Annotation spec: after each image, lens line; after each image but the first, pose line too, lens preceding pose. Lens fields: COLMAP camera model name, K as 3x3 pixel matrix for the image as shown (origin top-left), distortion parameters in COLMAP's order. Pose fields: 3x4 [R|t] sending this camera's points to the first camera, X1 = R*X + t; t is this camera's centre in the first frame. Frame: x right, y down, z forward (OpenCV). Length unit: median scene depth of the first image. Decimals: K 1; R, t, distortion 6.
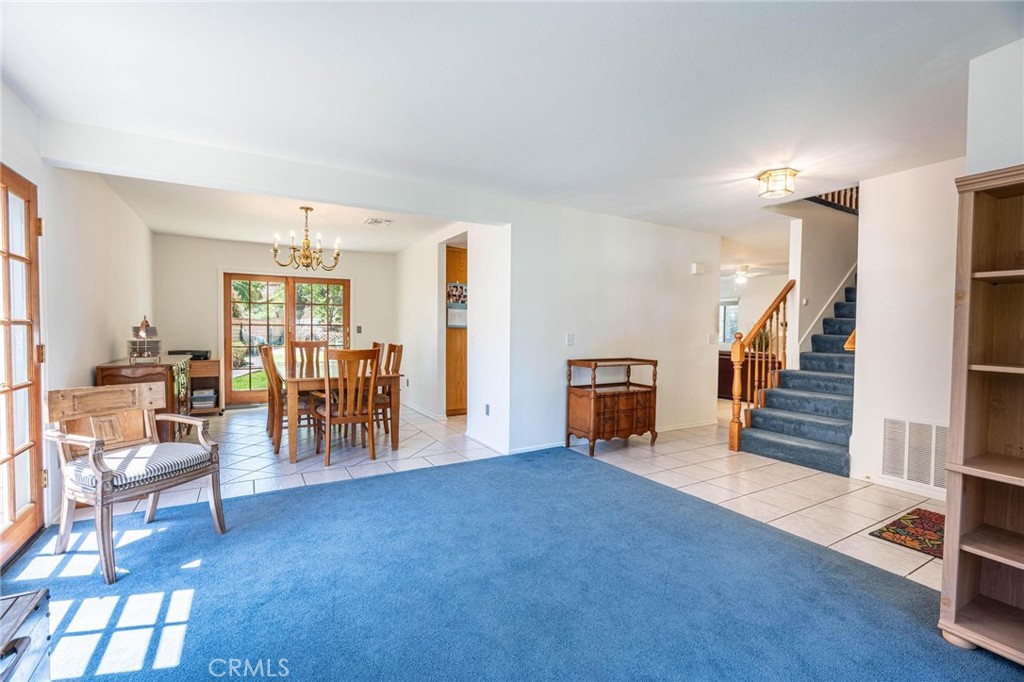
lens RADIAL K [[450.1, 0, 510.0], [0, 450.1, 341.6], [0, 0, 1]] dist [-0.005958, 0.000086]
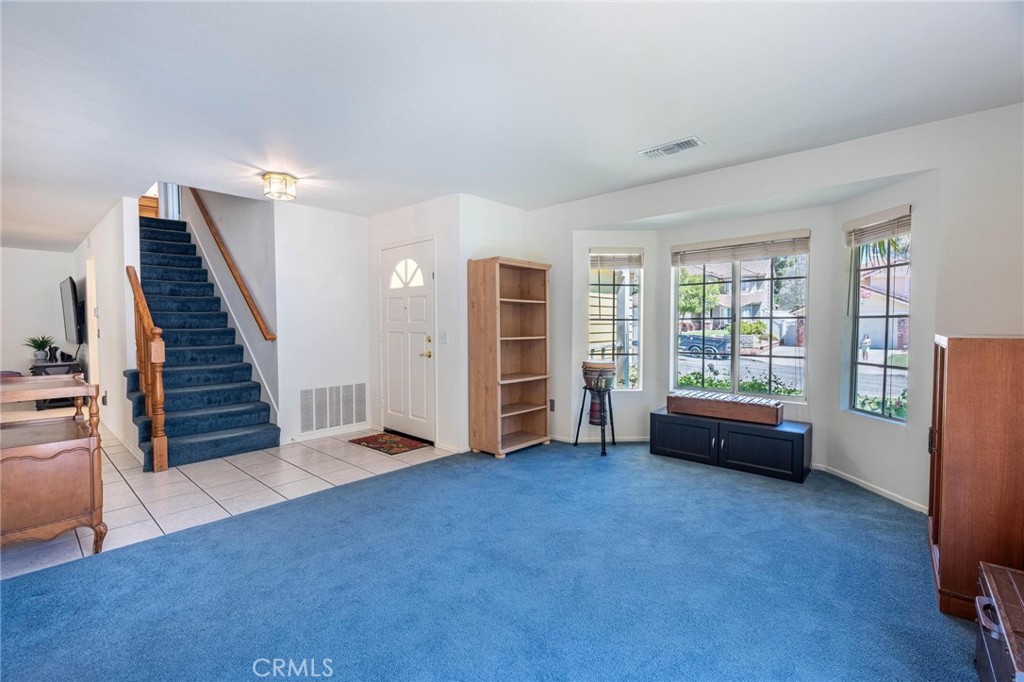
lens RADIAL K [[450.1, 0, 510.5], [0, 450.1, 337.0], [0, 0, 1]] dist [-0.005958, 0.000086]
pose [[-0.306187, -0.036566, 0.951269, -0.605063], [0.028456, 0.998464, 0.047539, -0.029896], [-0.951546, 0.041625, -0.304676, 0.819318]]
